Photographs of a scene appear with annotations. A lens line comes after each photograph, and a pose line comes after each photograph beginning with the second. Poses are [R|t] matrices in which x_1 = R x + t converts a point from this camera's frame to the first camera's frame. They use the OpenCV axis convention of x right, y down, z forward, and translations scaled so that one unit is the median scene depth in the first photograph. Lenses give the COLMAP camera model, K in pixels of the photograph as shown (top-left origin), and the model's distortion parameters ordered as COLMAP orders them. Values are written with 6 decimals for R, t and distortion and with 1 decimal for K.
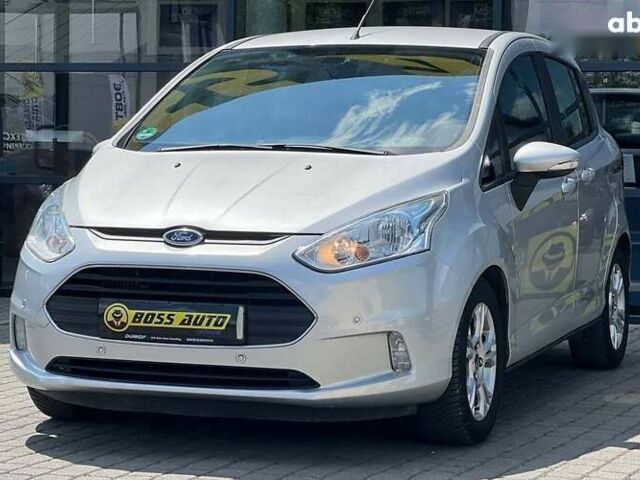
lens RADIAL K [[577.4, 0, 320.6], [0, 577.4, 258.9], [0, 0, 1]] dist [-0.006503, 0.227468]
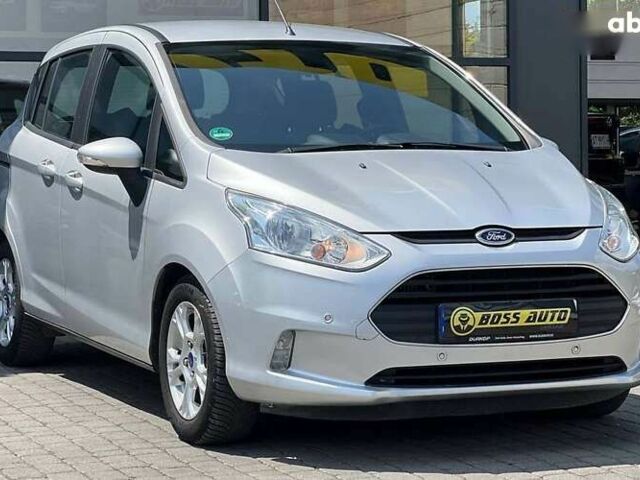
lens RADIAL K [[580.5, 0, 320.0], [0, 580.5, 240.0], [0, 0, 1]] dist [0.076432, -0.116341]
pose [[0.966063, -0.063350, 0.250419, -0.830296], [0.069210, 0.997495, -0.014651, -0.039739], [-0.248864, 0.031486, 0.968027, 0.091001]]
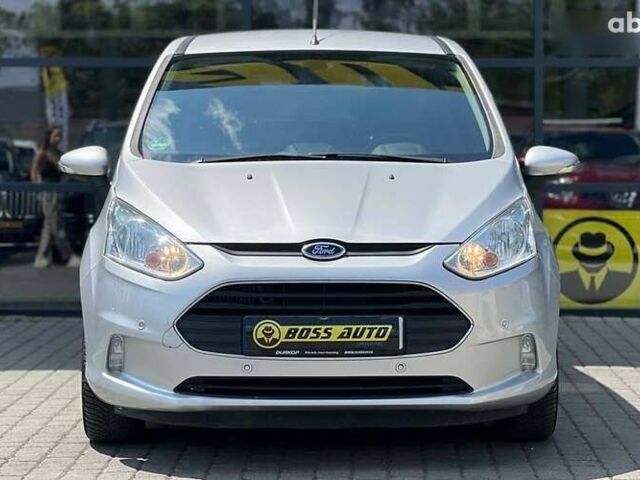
lens RADIAL K [[577.4, 0, 320.6], [0, 577.4, 258.9], [0, 0, 1]] dist [-0.006503, 0.227468]
pose [[0.991191, -0.038415, 0.126743, -0.385895], [0.039090, 0.999232, -0.002840, -0.021313], [-0.126537, 0.007770, 0.991931, 0.008161]]
